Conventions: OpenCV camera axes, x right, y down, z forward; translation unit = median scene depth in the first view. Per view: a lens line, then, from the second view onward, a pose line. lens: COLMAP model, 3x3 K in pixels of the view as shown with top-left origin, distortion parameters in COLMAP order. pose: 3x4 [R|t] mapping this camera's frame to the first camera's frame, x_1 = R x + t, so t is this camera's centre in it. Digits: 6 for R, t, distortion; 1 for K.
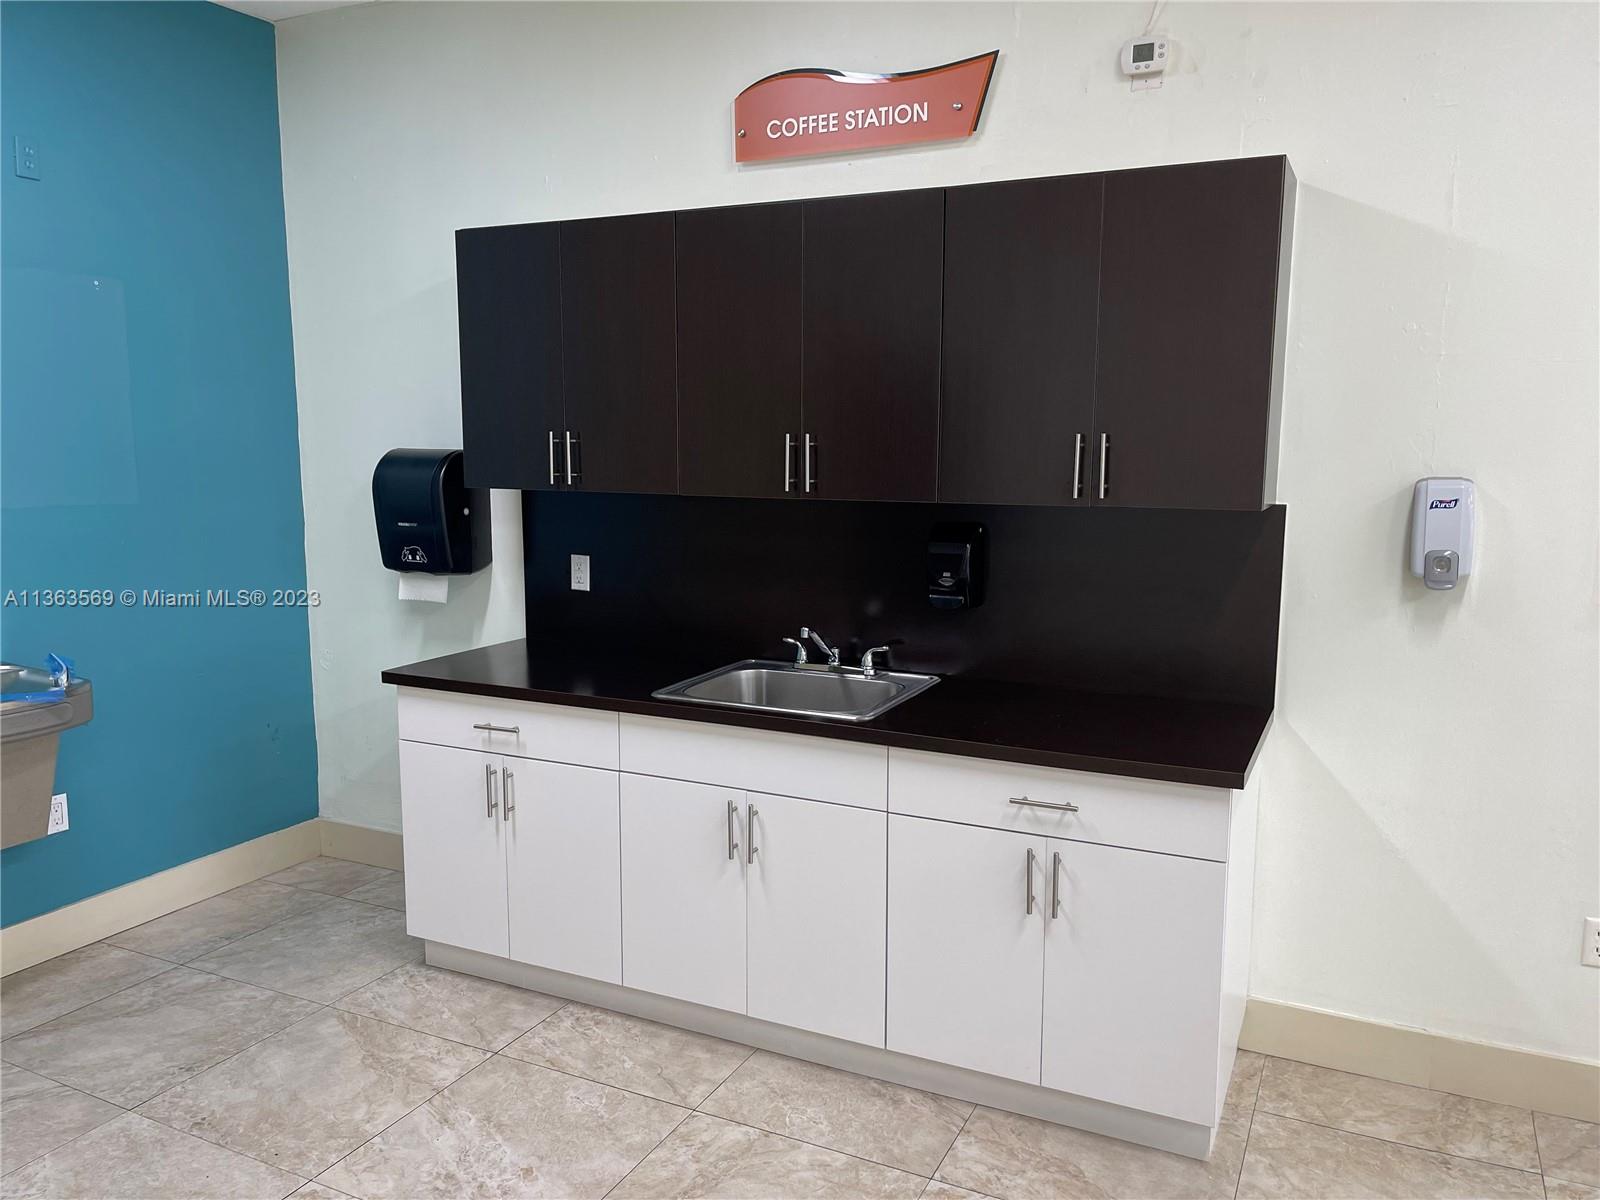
lens RADIAL K [[1229.2, 0, 816.5], [0, 1229.2, 594.9], [0, 0, 1]] dist [0.049871, -0.062625]
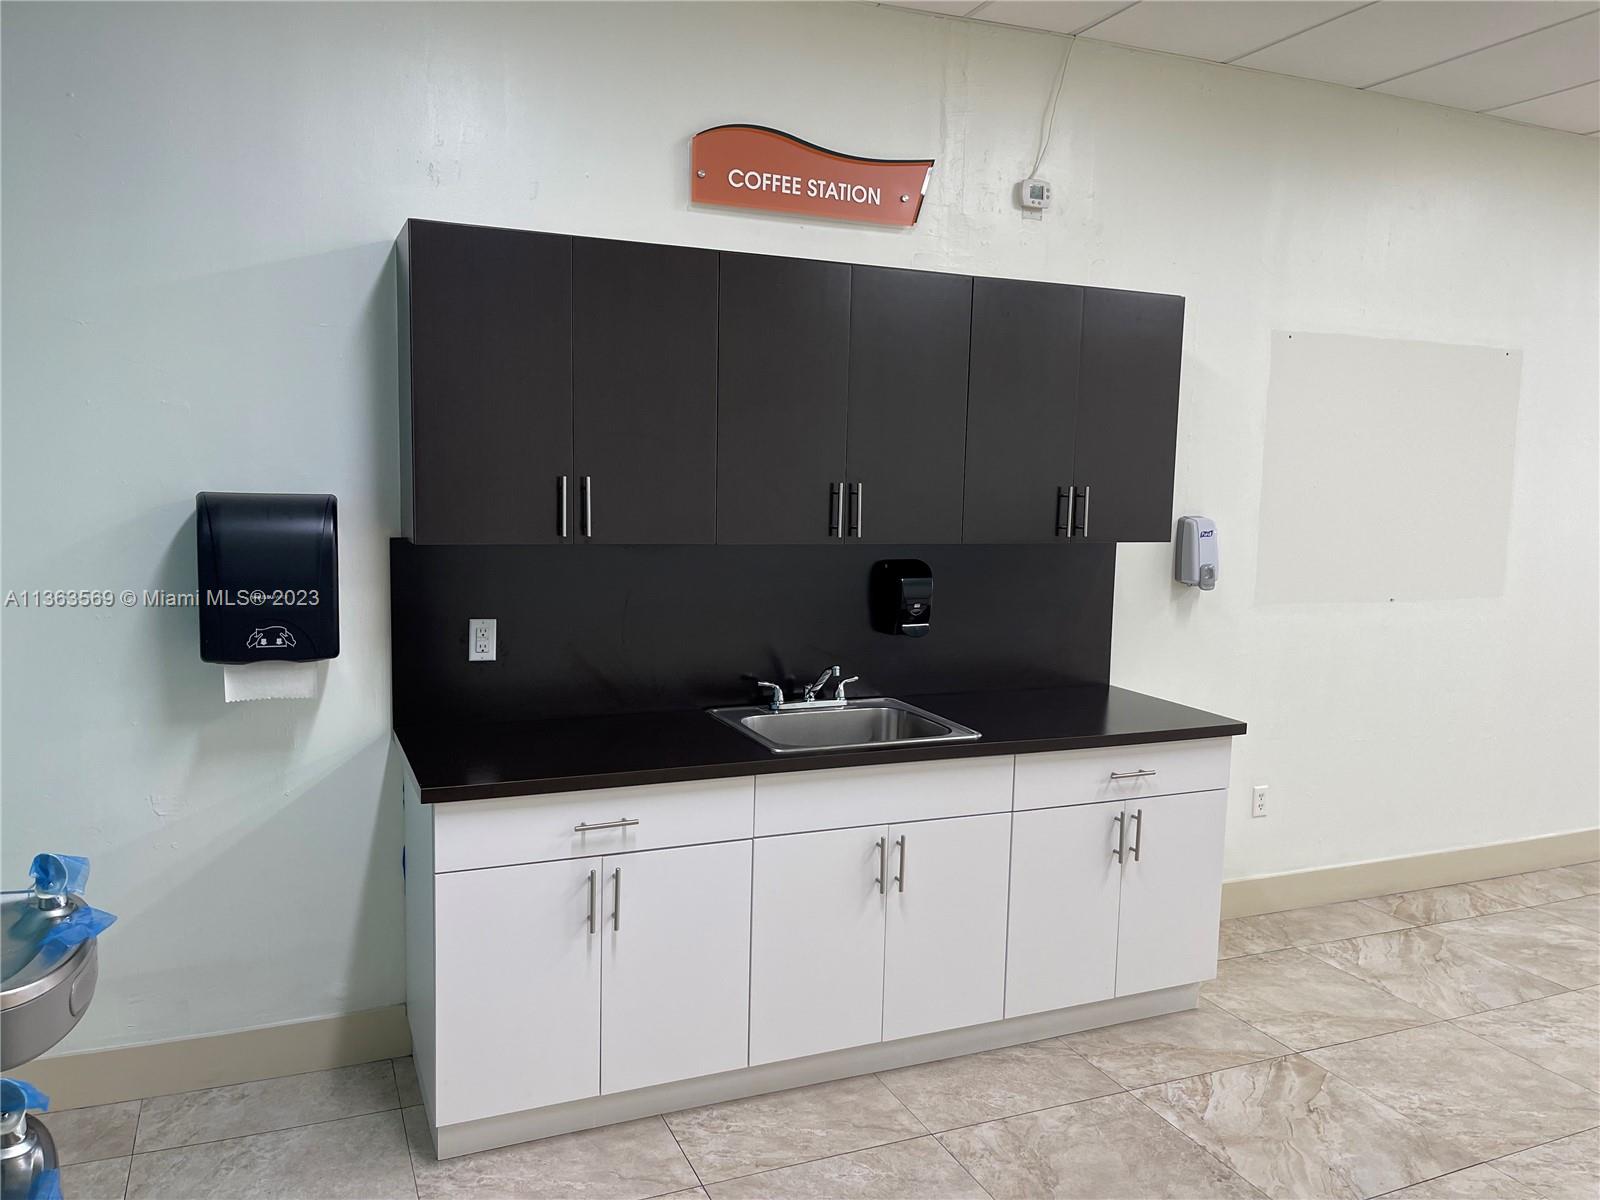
lens RADIAL K [[1229.2, 0, 799.9], [0, 1229.2, 592.7], [0, 0, 1]] dist [0.049871, -0.062625]
pose [[0.639071, -0.064419, 0.766446, -0.820318], [0.079140, 0.996705, 0.017784, -0.056577], [-0.765066, 0.049291, 0.642063, 0.344142]]
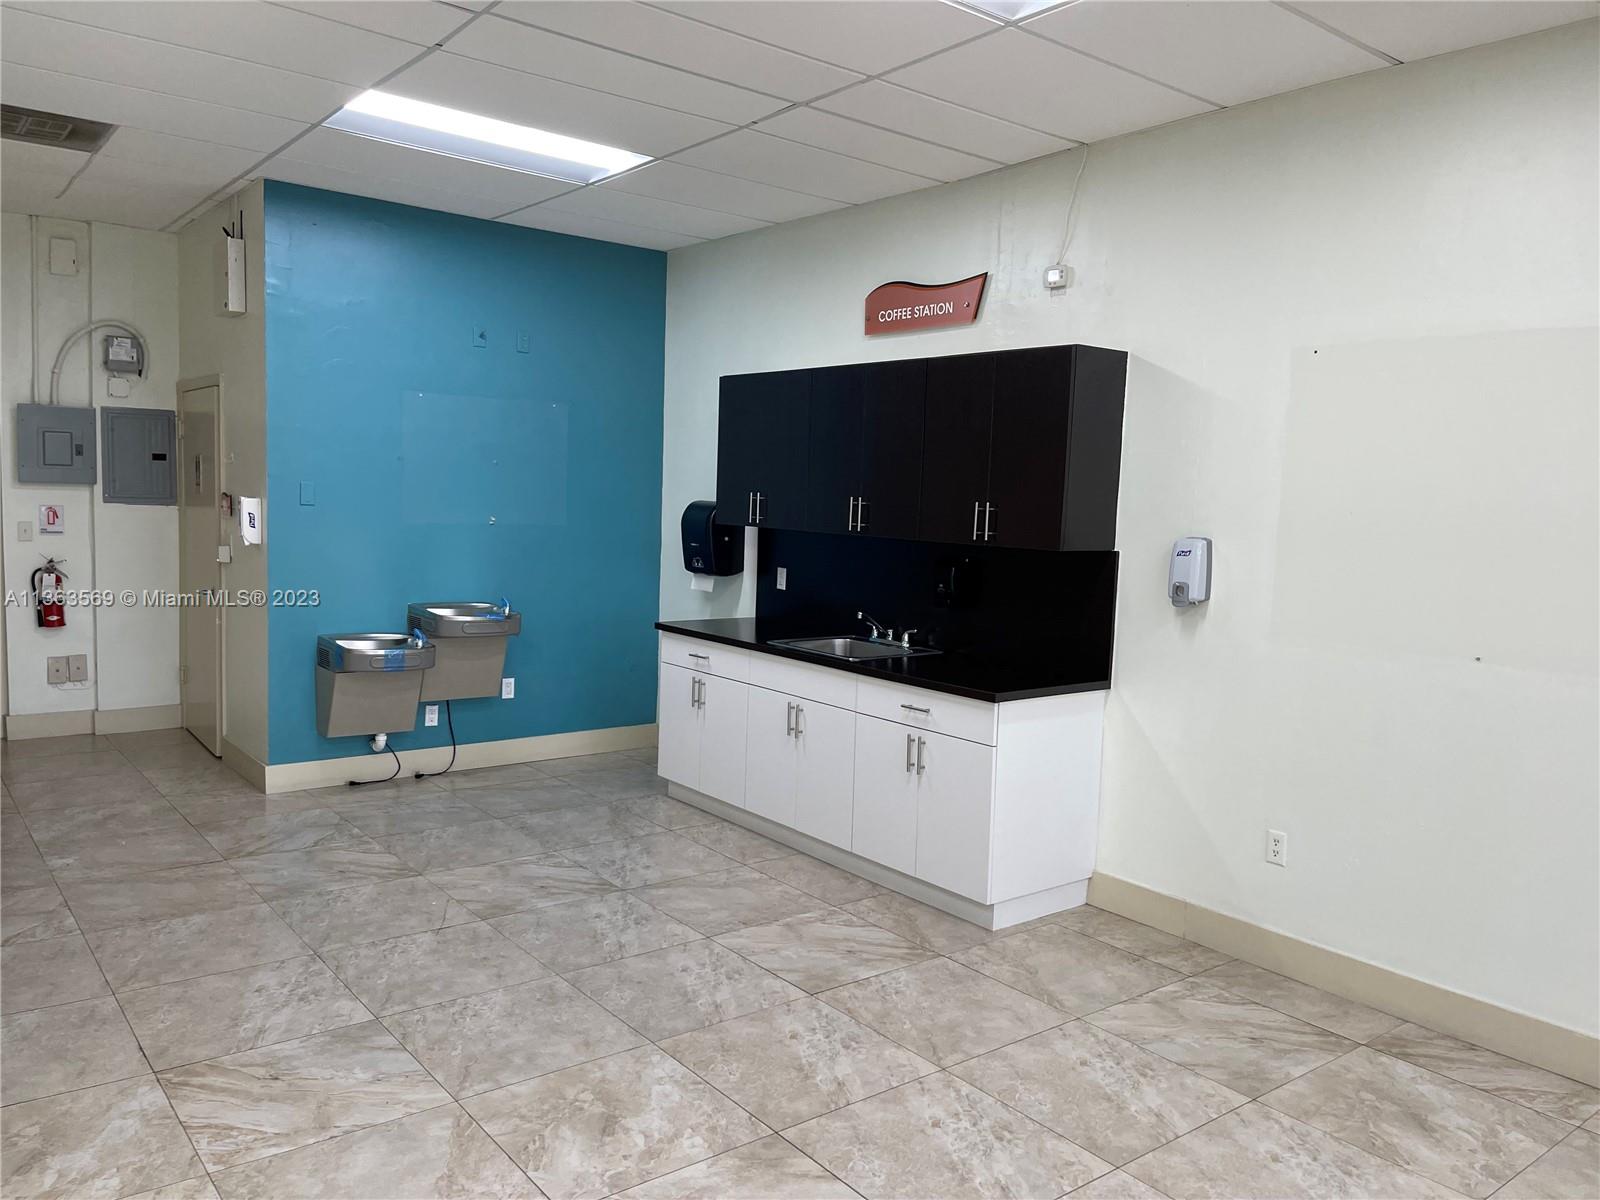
lens RADIAL K [[1229.2, 0, 805.8], [0, 1229.2, 601.1], [0, 0, 1]] dist [0.049871, -0.062625]
pose [[0.900078, 0.070831, -0.429933, 0.636329], [-0.093800, 0.995063, -0.032436, 0.072011], [0.425513, 0.069523, 0.902278, -0.537431]]
